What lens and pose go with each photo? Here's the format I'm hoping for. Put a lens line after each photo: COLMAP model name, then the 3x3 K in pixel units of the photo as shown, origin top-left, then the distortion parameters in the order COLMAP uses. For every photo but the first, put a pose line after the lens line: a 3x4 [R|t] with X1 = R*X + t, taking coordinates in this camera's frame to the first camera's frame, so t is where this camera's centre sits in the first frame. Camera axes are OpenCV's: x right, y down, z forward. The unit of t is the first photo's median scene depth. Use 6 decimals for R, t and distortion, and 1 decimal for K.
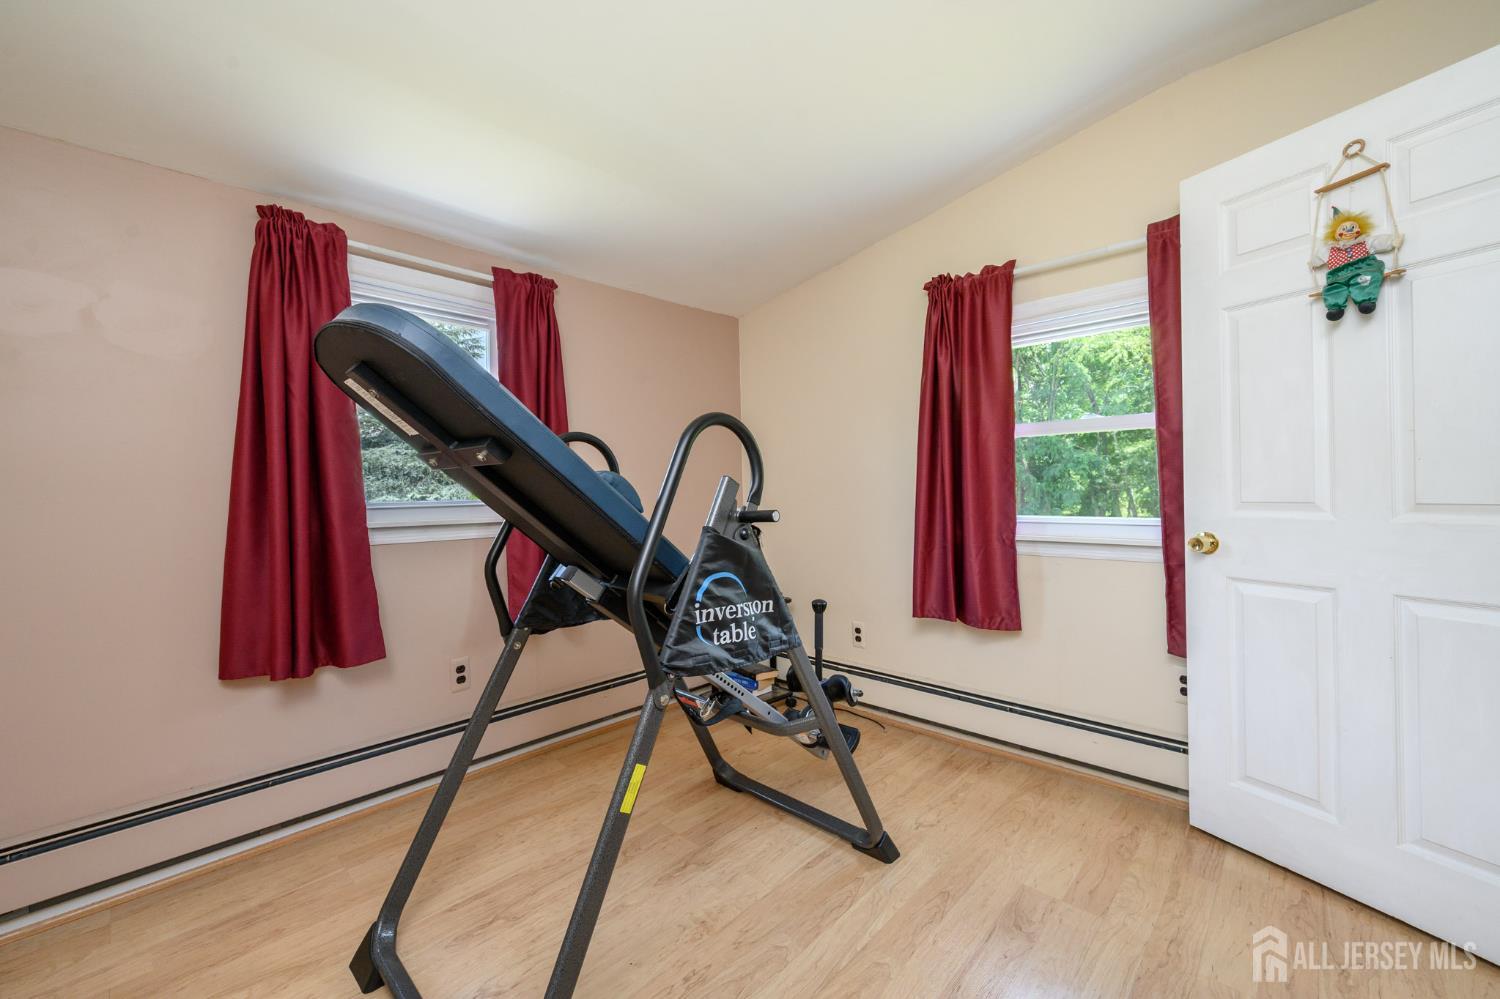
lens RADIAL K [[594.0, 0, 749.0], [0, 594.0, 493.9], [0, 0, 1]] dist [0.001945, 0.000092]
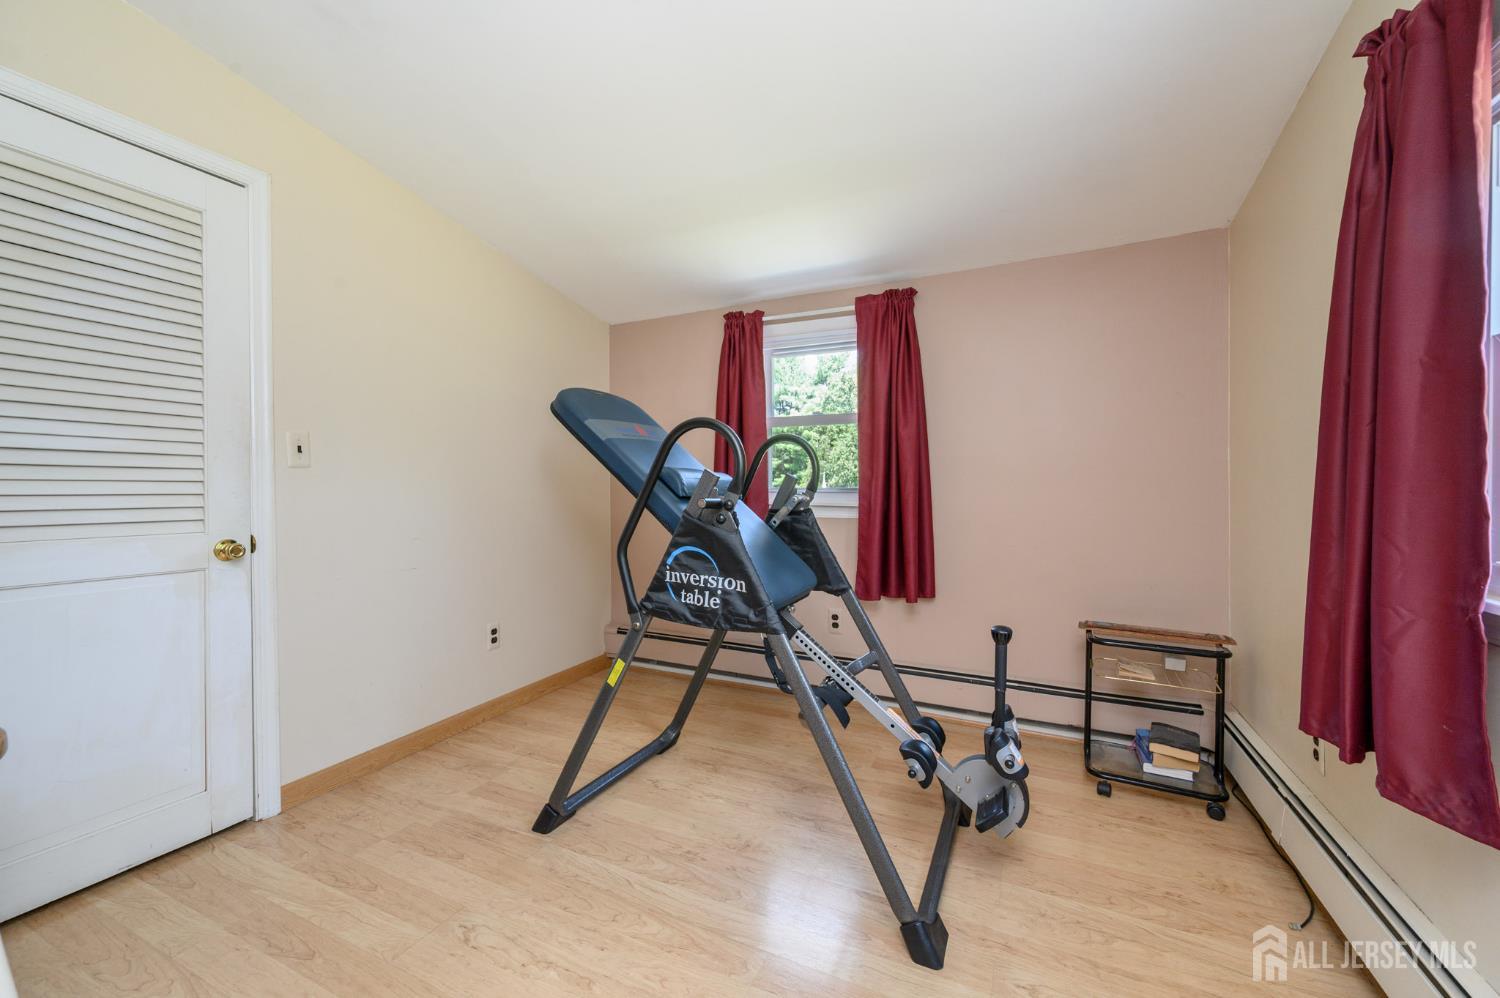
lens RADIAL K [[588.2, 0, 749.8], [0, 588.2, 496.7], [0, 0, 1]] dist [-0.000964, -0.000746]
pose [[0.312219, 0.036088, -0.949324, 1.148277], [-0.016020, 0.999336, 0.032720, -0.015107], [0.949875, 0.004992, 0.312590, 0.720178]]
